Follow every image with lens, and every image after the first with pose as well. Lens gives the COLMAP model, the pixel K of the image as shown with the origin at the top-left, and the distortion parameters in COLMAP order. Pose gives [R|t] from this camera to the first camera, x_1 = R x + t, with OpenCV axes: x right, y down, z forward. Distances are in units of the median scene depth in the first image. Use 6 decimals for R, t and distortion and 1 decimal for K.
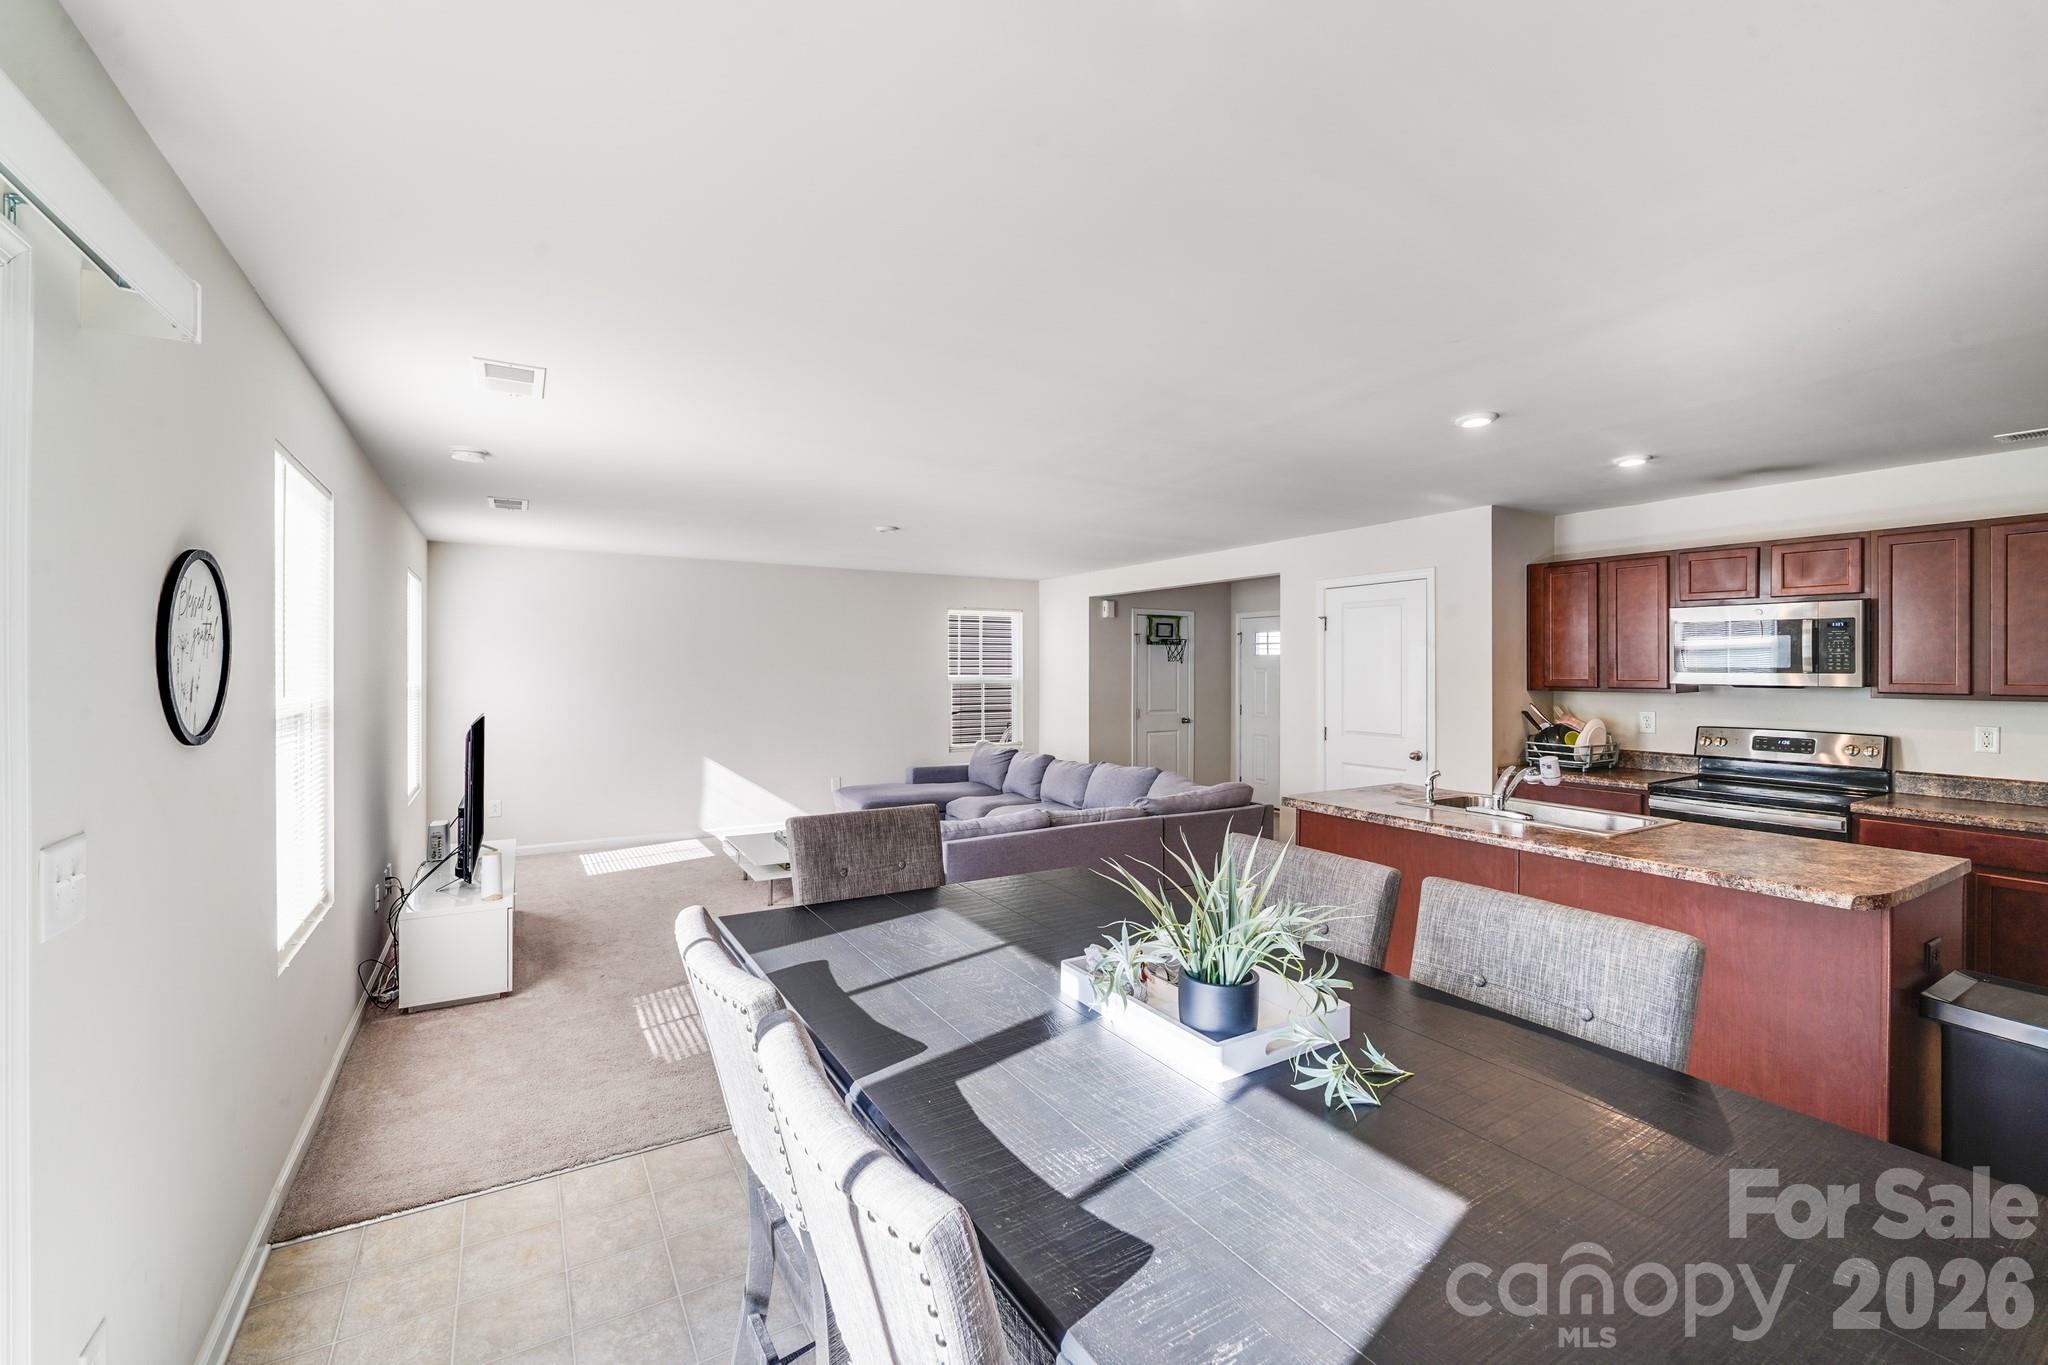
lens RADIAL K [[842.6, 0, 1024.6], [0, 842.6, 669.9], [0, 0, 1]] dist [0.000777, -0.000185]
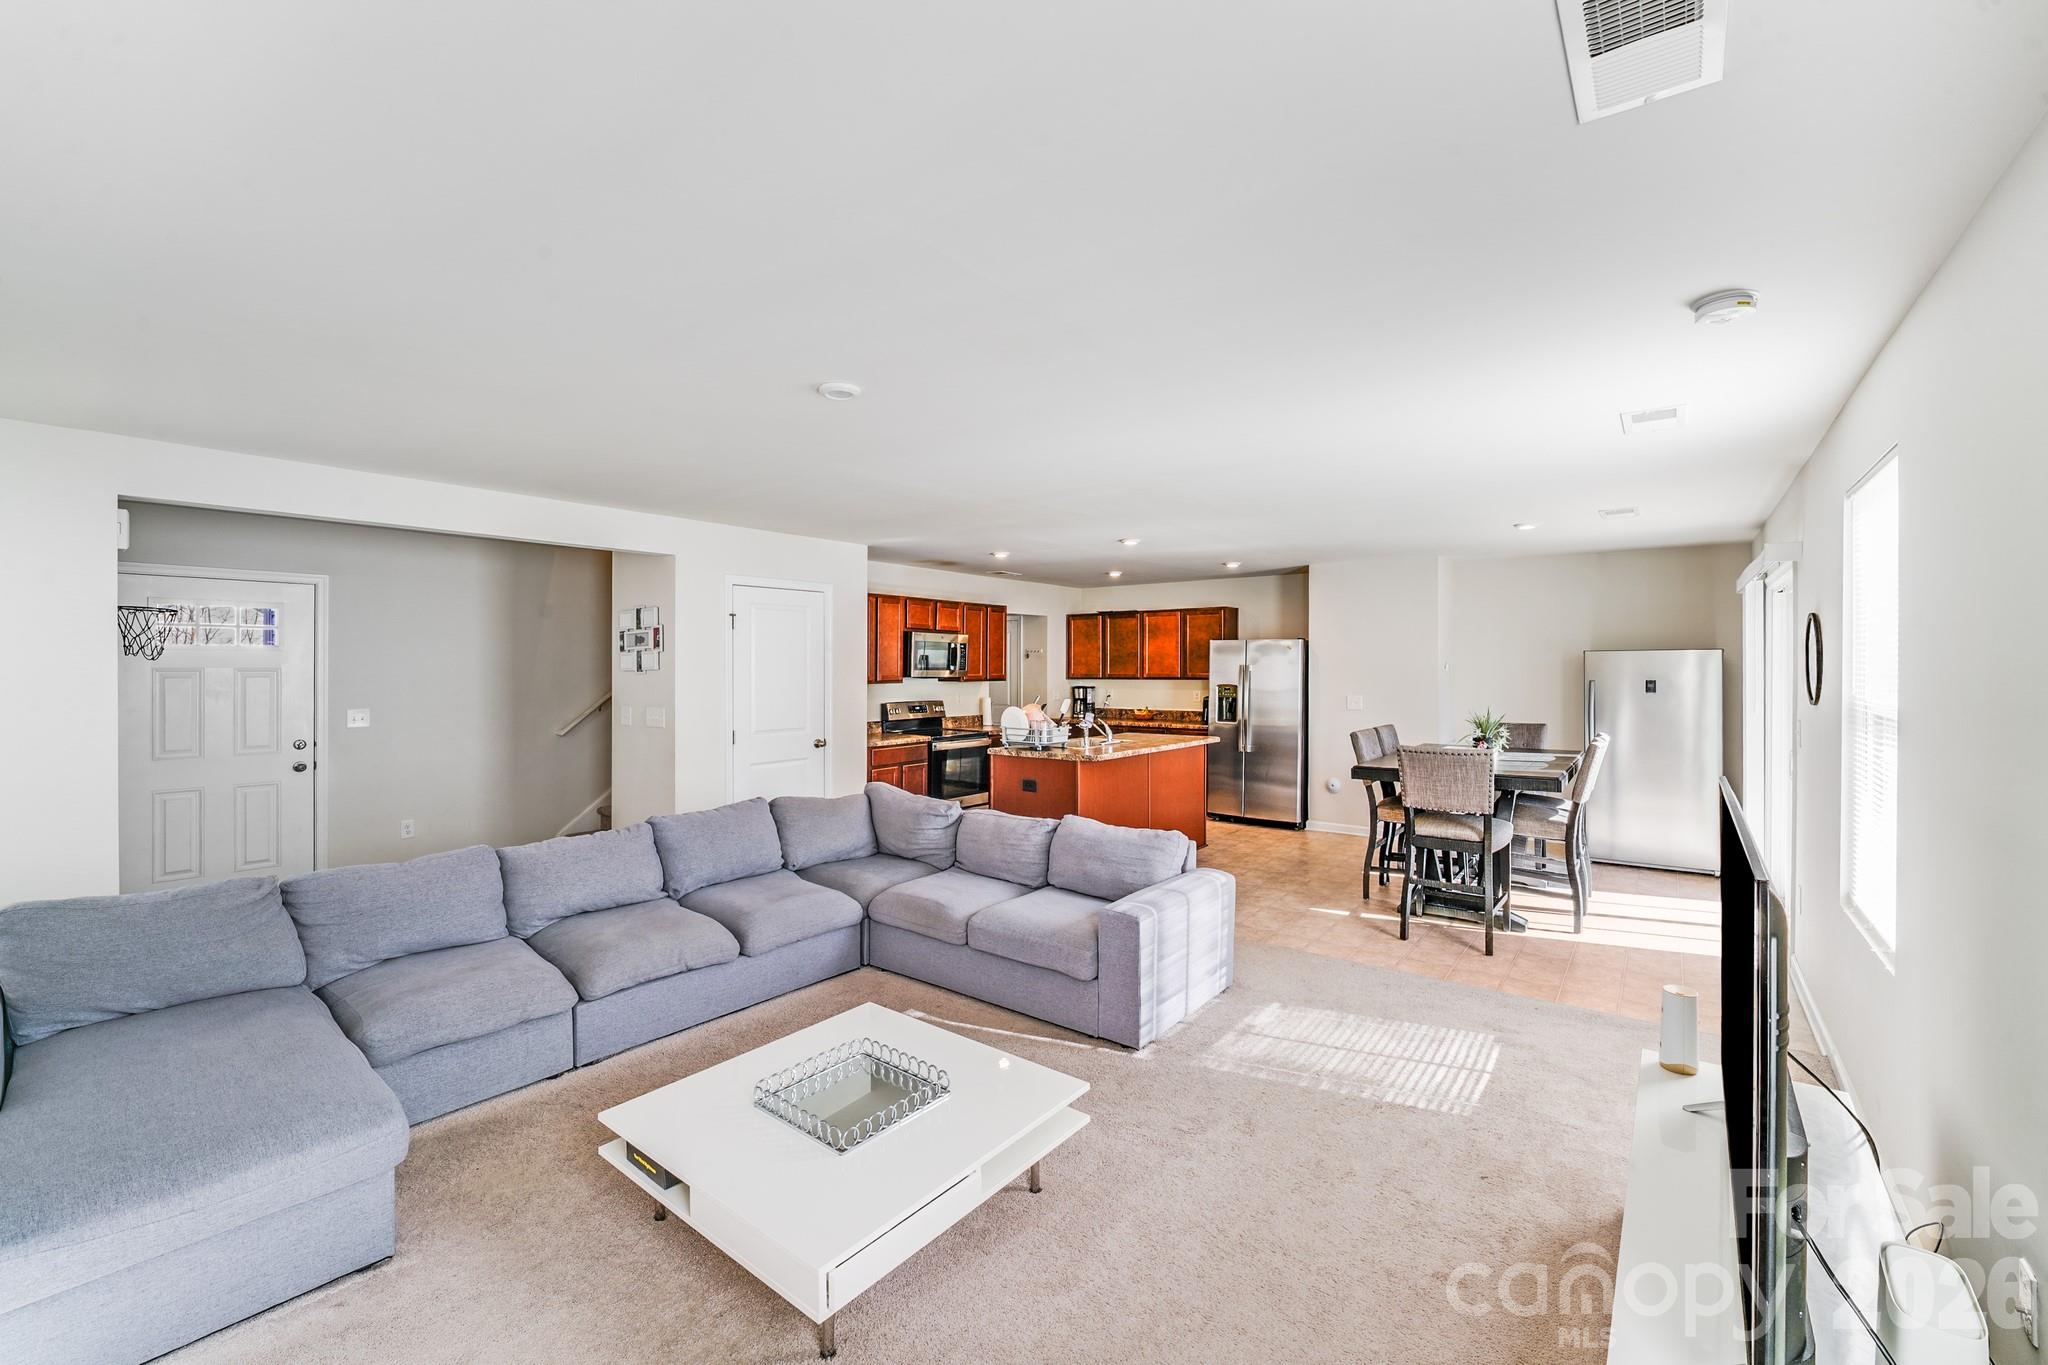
lens RADIAL K [[842.6, 0, 1024.6], [0, 842.6, 669.9], [0, 0, 1]] dist [0.000777, -0.000185]
pose [[-0.362681, -0.003790, 0.931906, -0.570259], [0.002234, 0.999985, 0.004936, -0.003703], [-0.931911, 0.003872, -0.362667, 0.919765]]
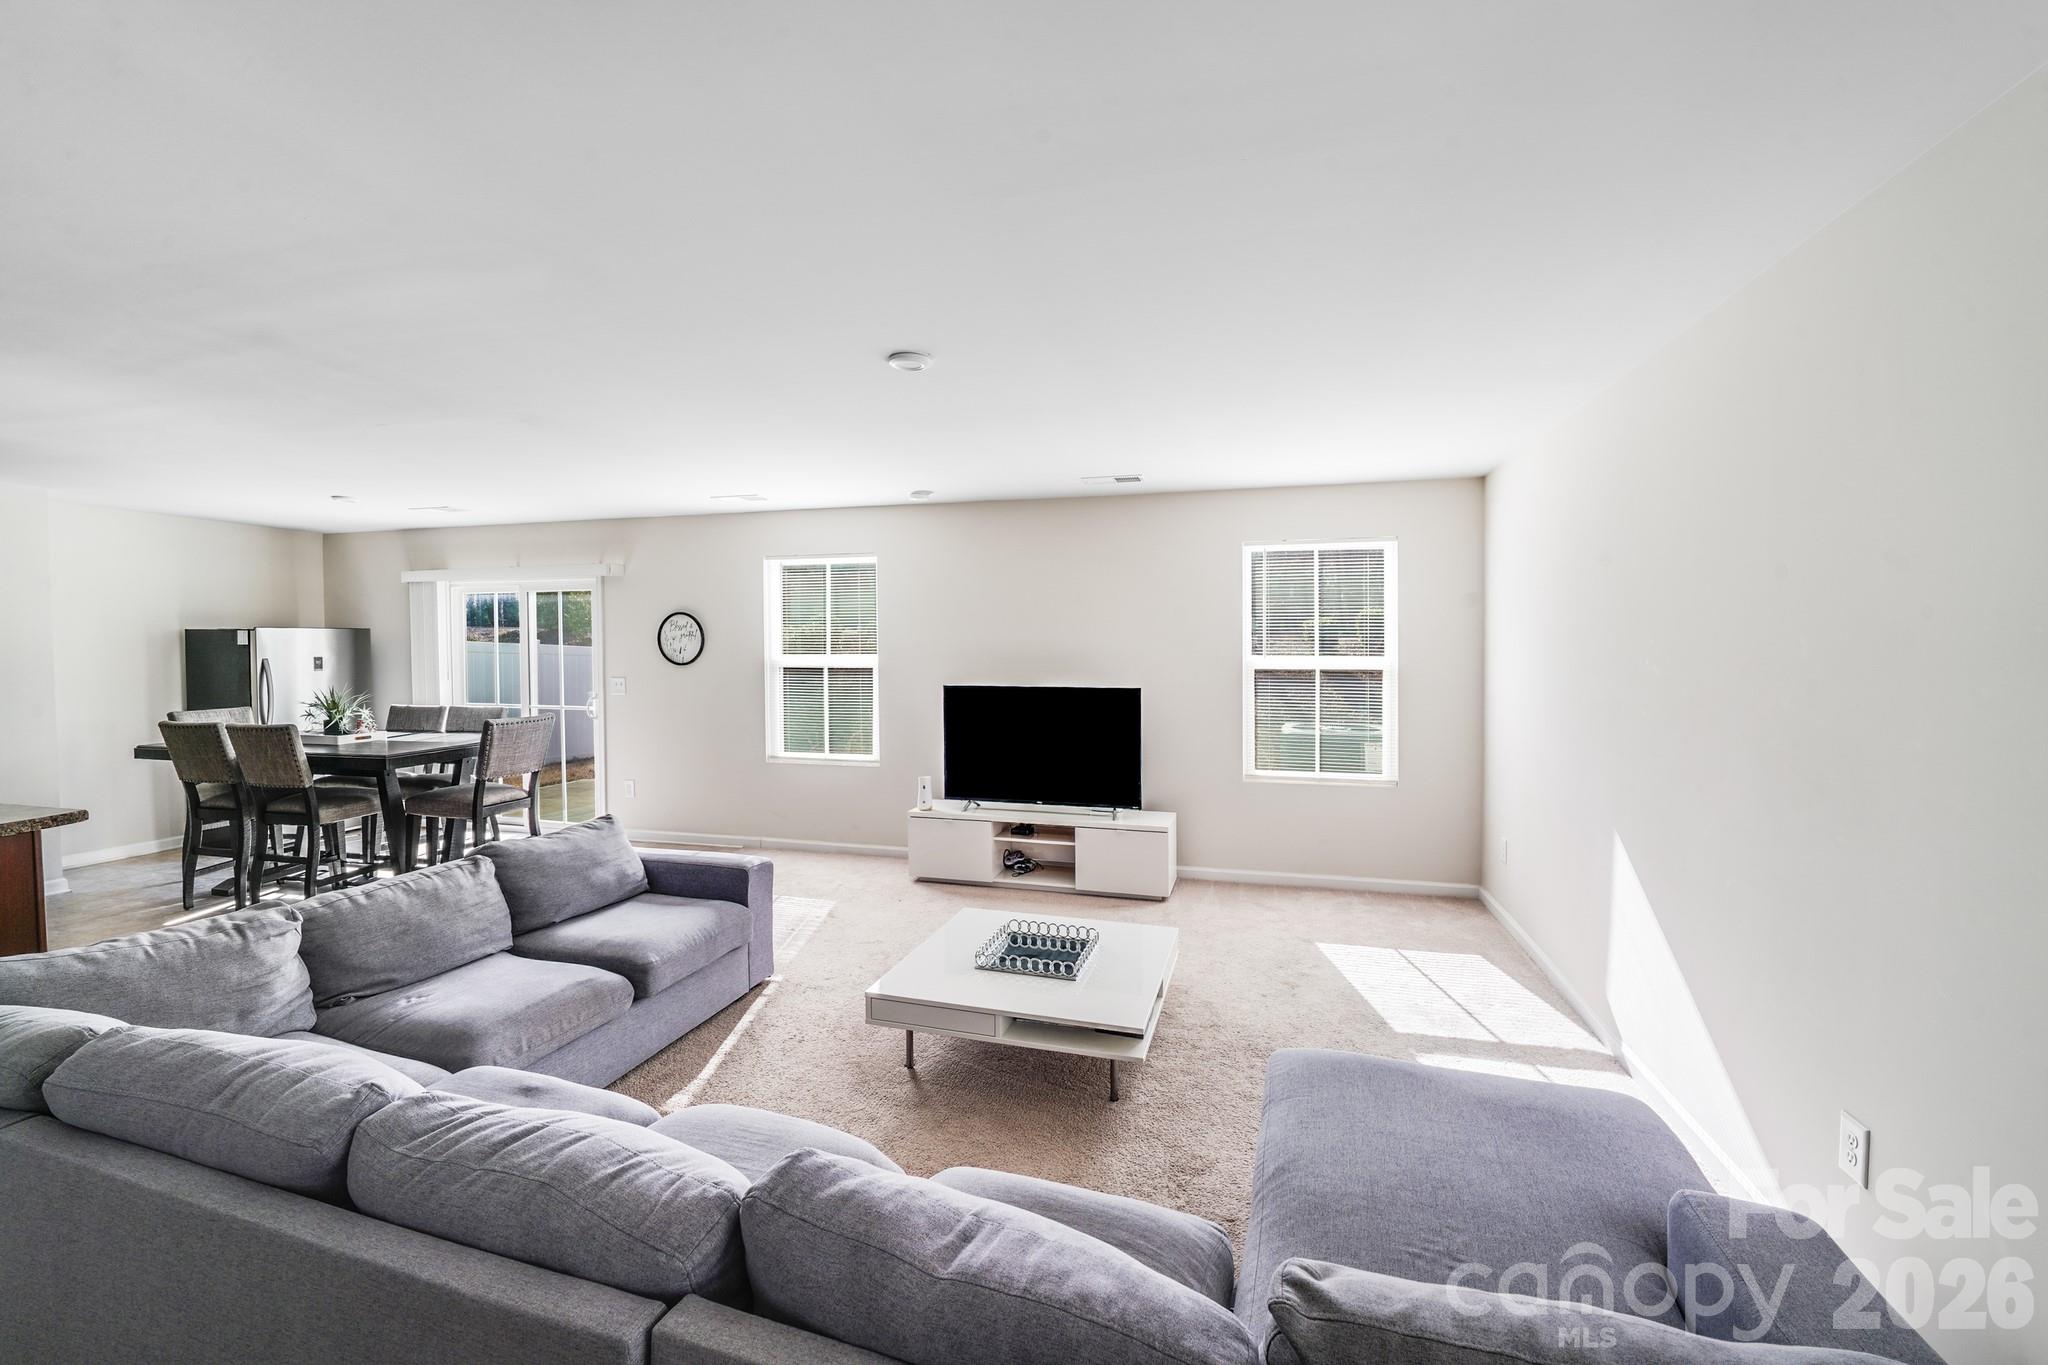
lens RADIAL K [[849.5, 0, 1024.3], [0, 849.5, 652.9], [0, 0, 1]] dist [-0.003964, -0.000583]
pose [[-0.728718, 0.008679, -0.684759, 0.113938], [0.000779, 0.999930, 0.011844, -0.002168], [0.684813, 0.008098, -0.728674, 1.203672]]
